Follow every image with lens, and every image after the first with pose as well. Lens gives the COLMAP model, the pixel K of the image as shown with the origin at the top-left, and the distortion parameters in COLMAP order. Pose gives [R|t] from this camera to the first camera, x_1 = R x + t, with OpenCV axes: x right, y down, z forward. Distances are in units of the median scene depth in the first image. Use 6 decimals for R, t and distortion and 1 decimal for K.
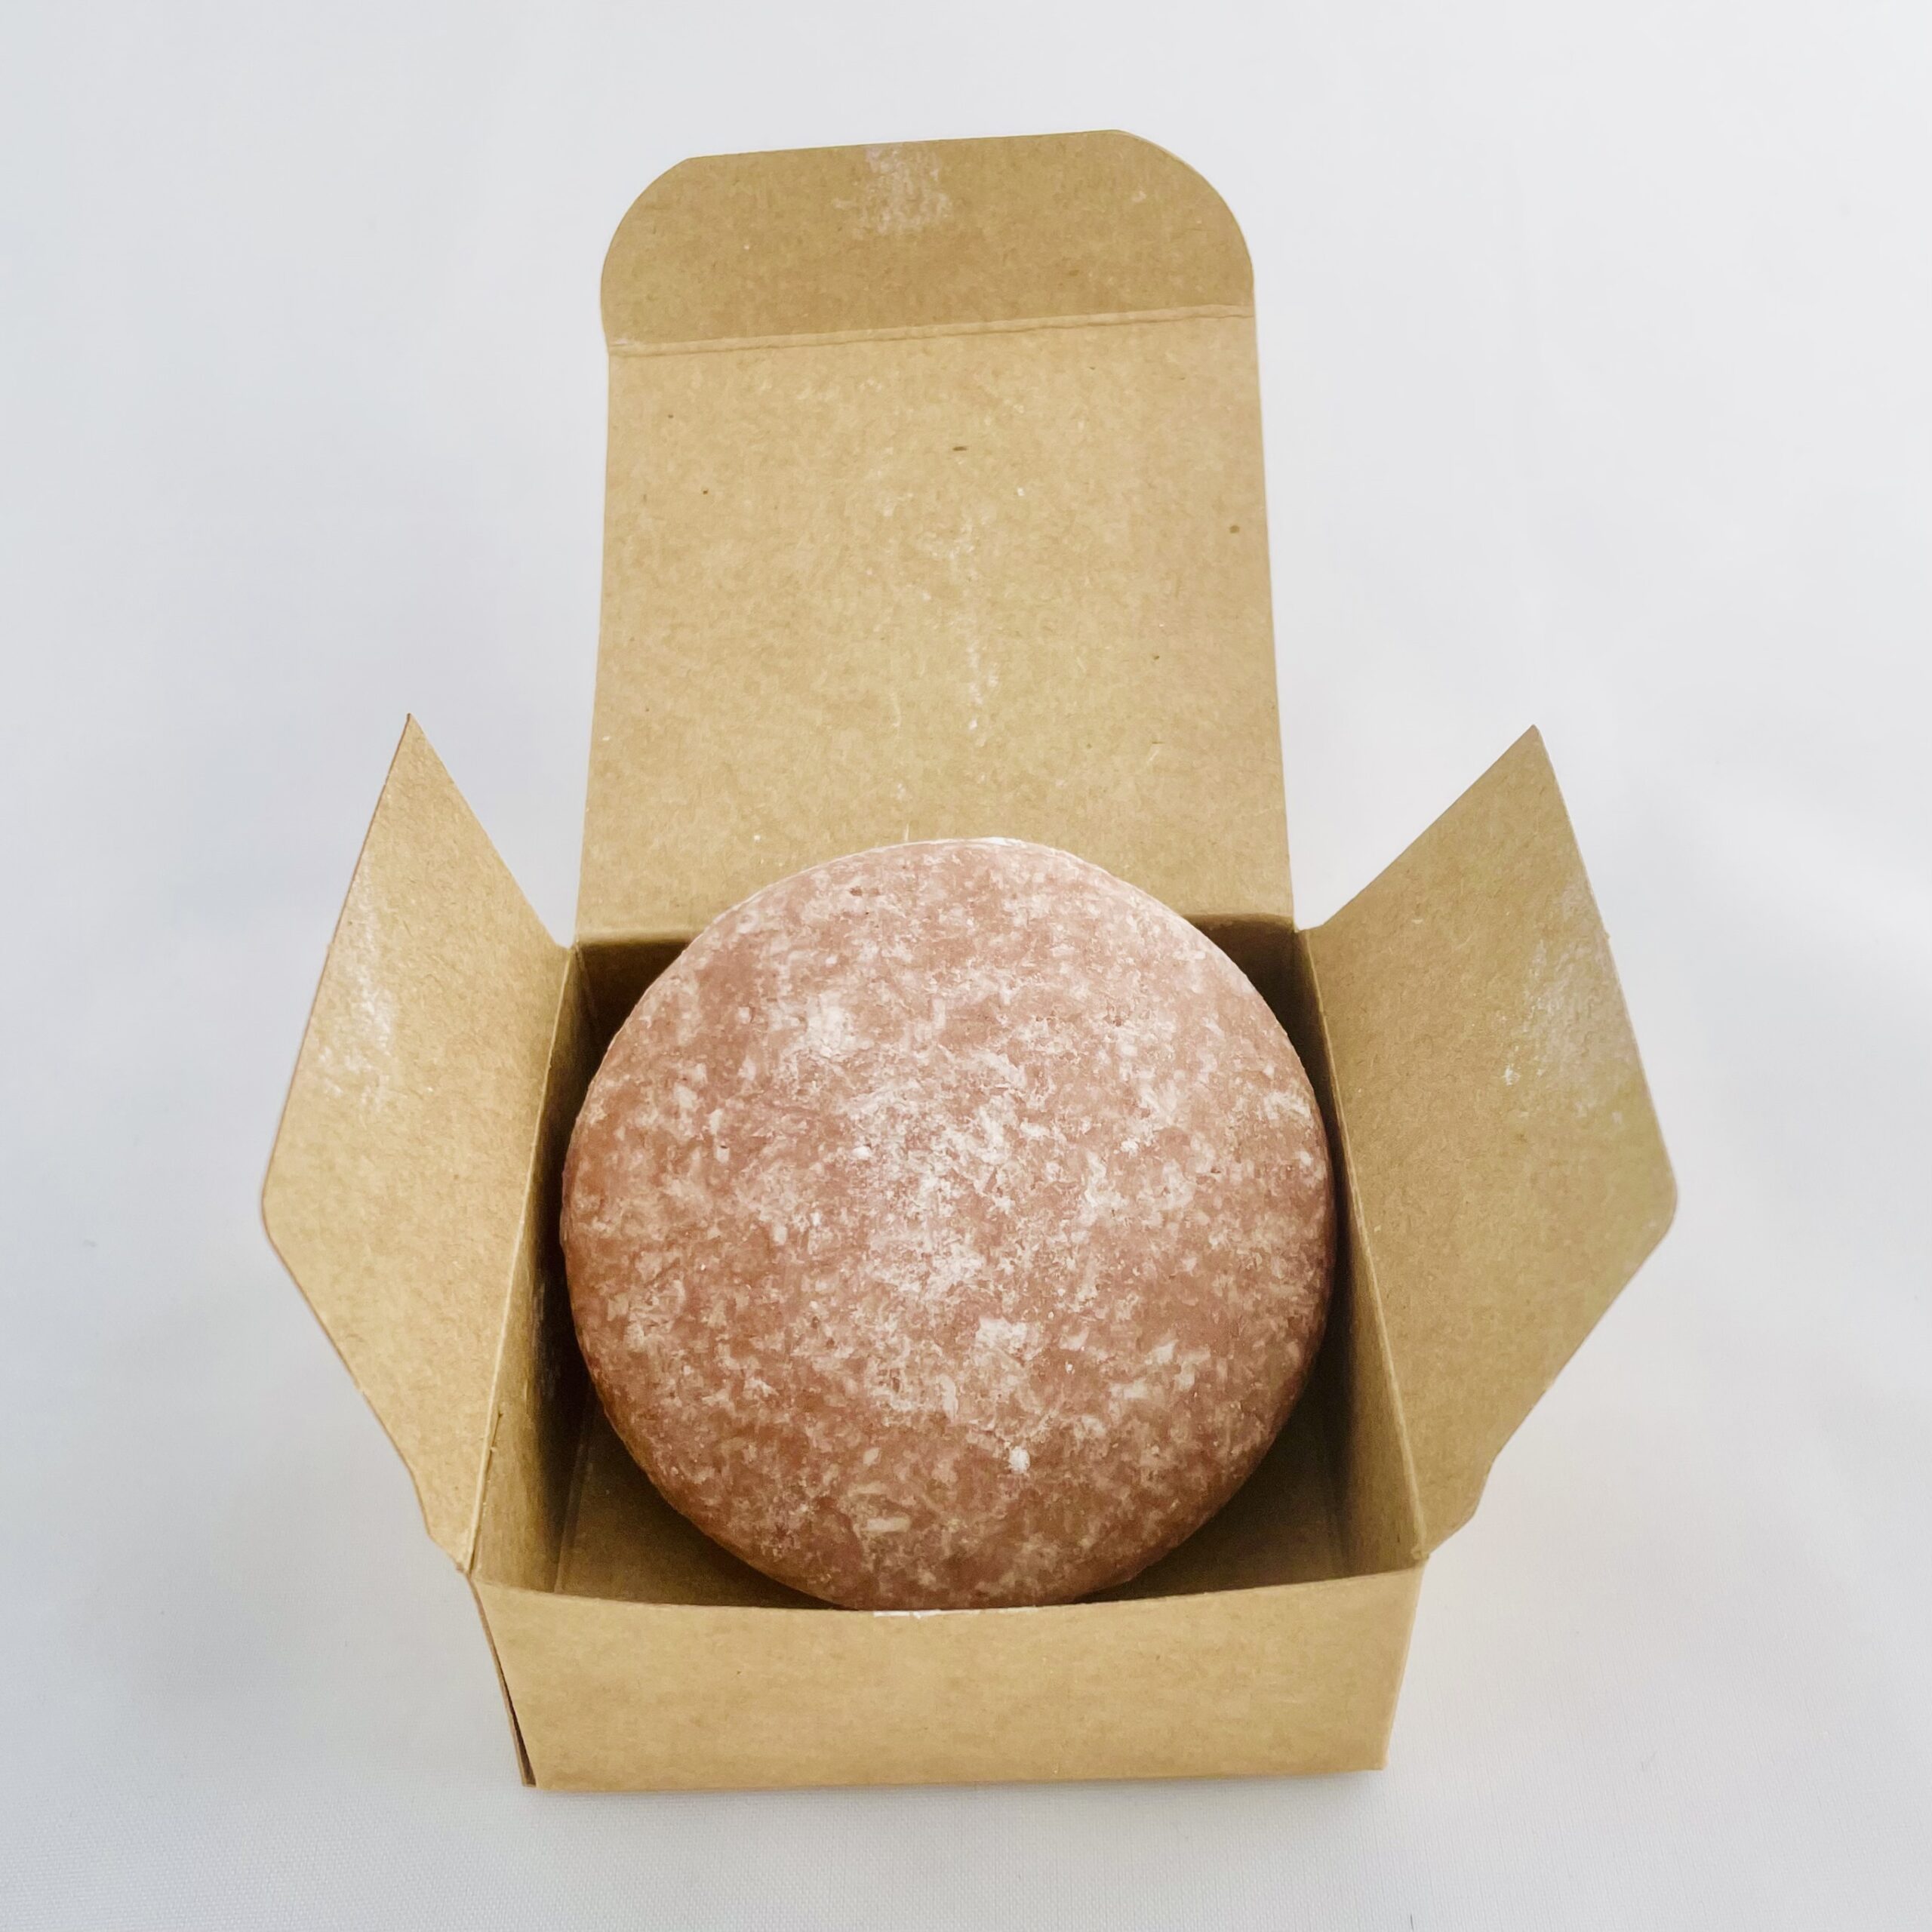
lens RADIAL K [[3342.3, 0, 955.4], [0, 3342.3, 967.1], [0, 0, 1]] dist [0.590347, 0.000000]
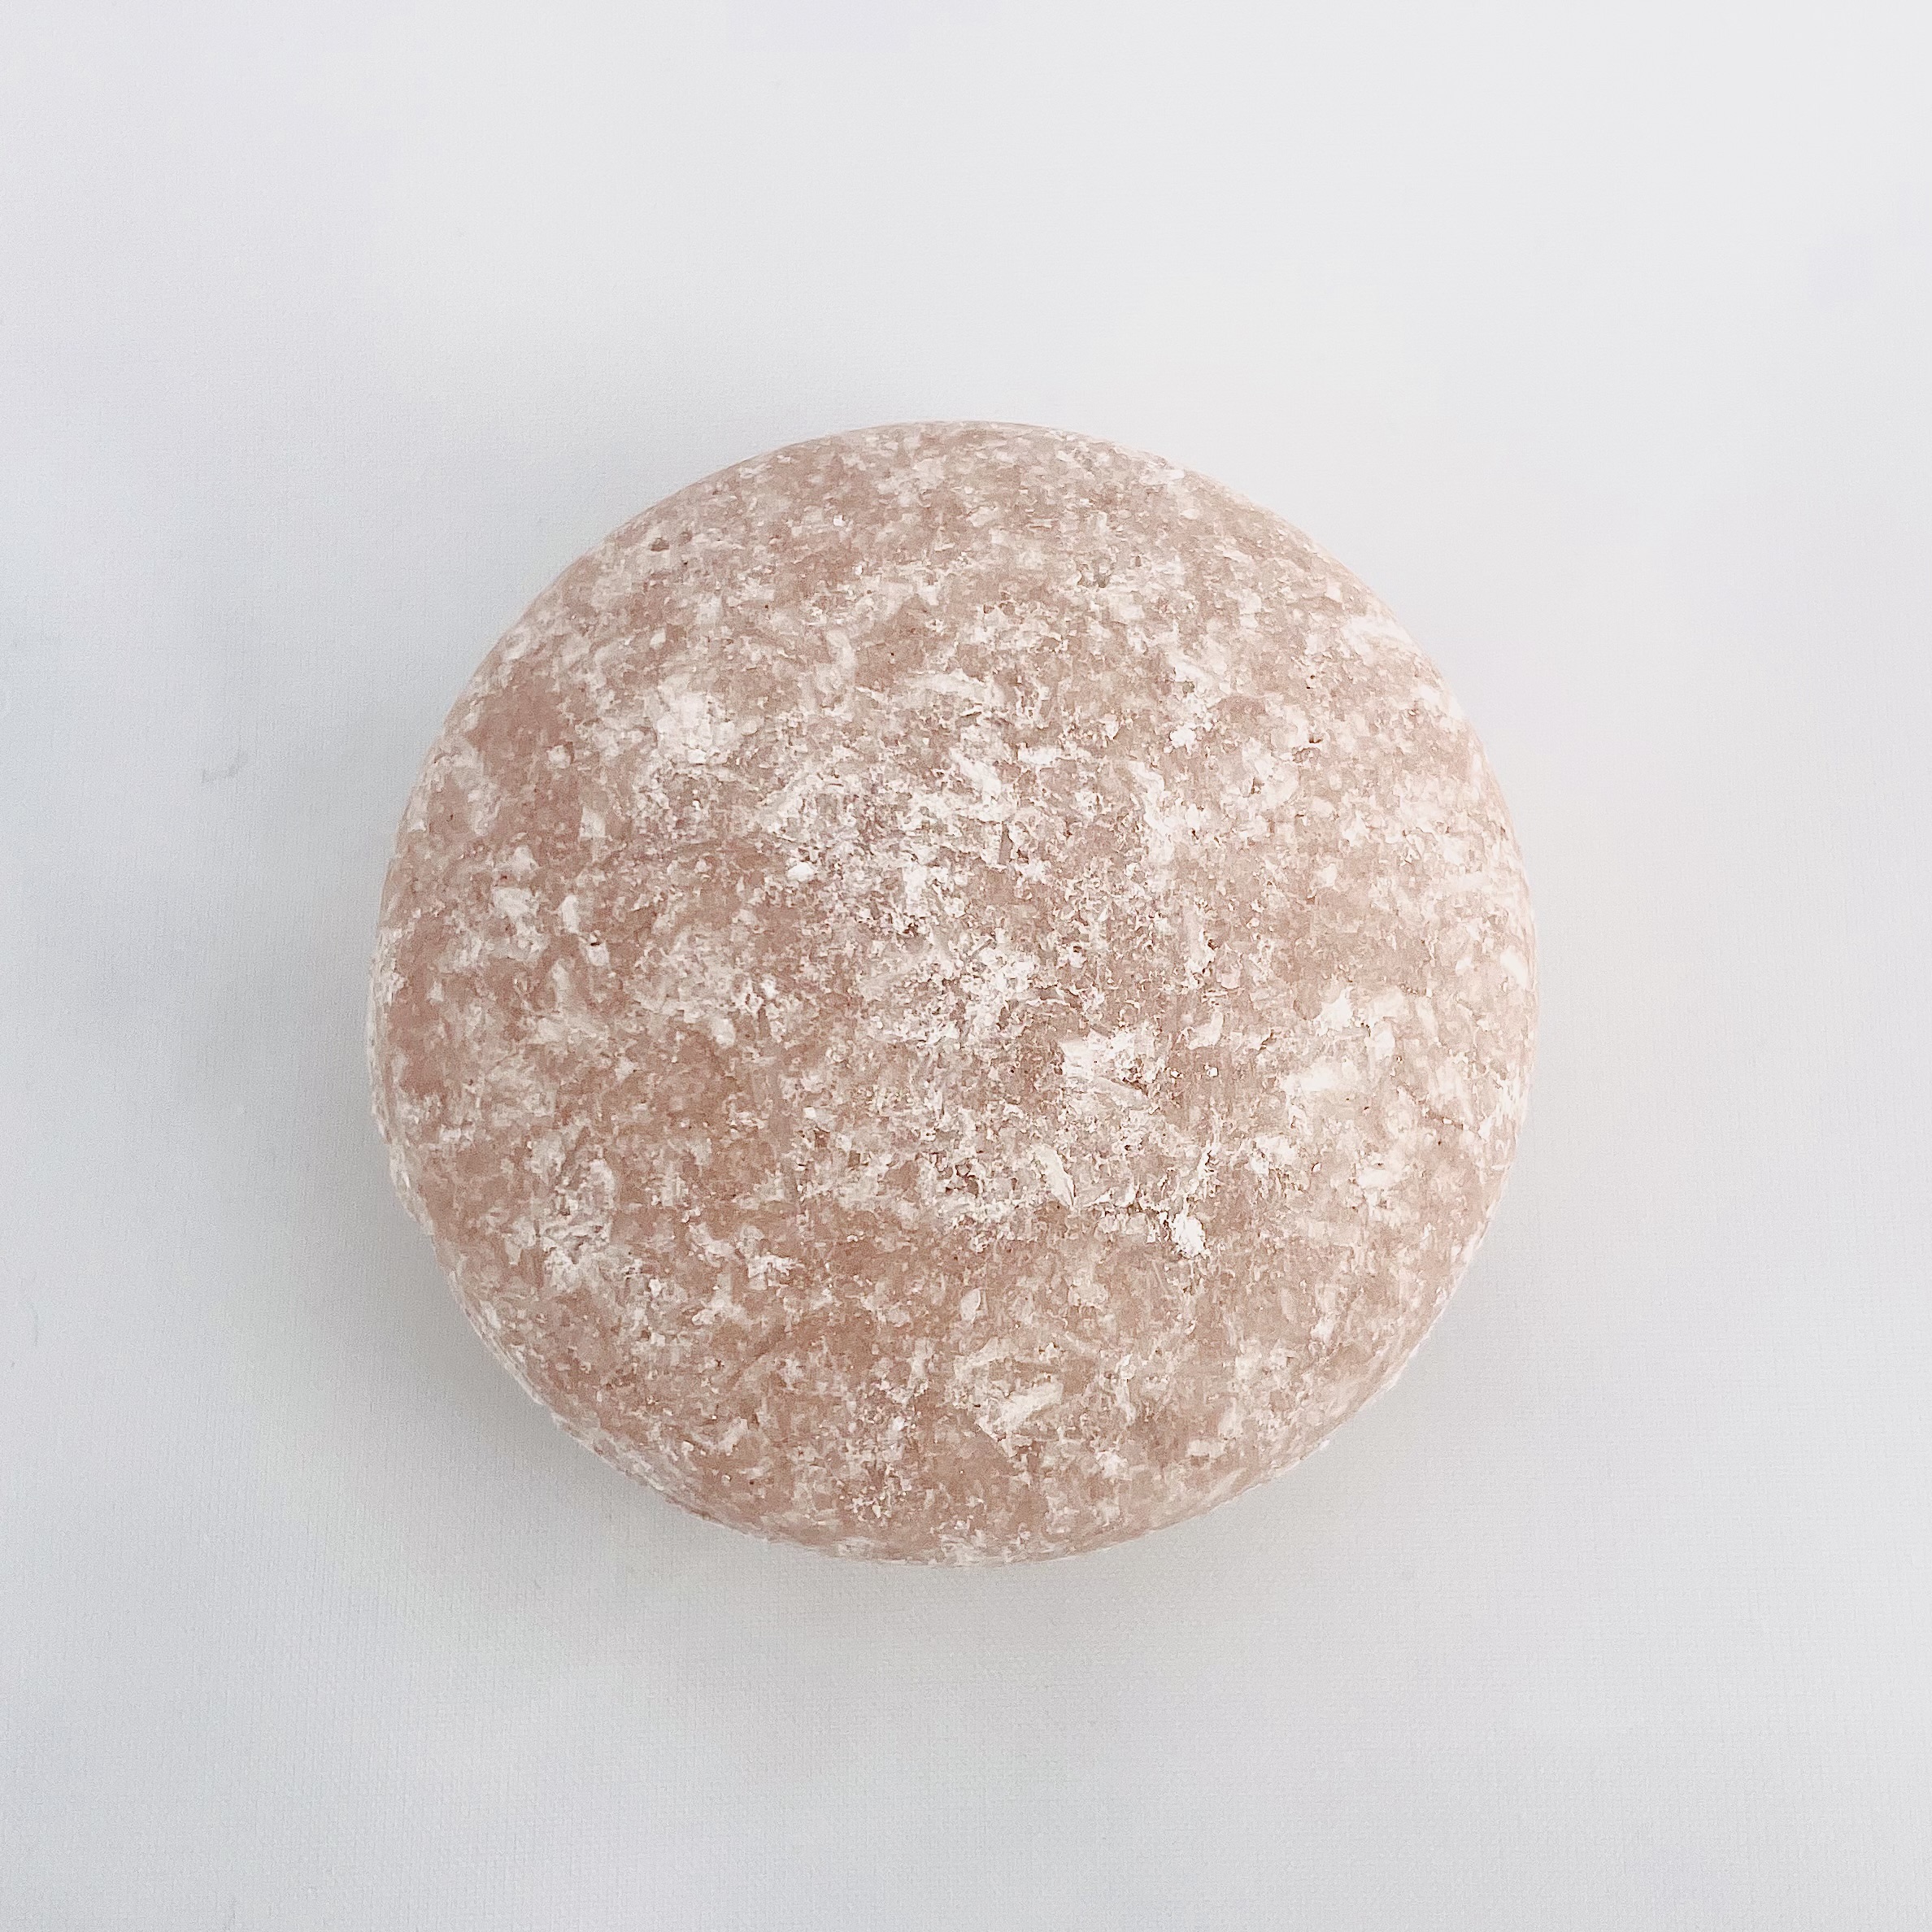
lens RADIAL K [[3342.3, 0, 975.6], [0, 3342.3, 959.8], [0, 0, 1]] dist [0.590347, 0.000000]
pose [[0.940325, -0.327949, 0.090765, -0.060055], [0.335938, 0.937163, -0.094185, 0.142034], [-0.054174, 0.119055, 0.991409, 0.353572]]
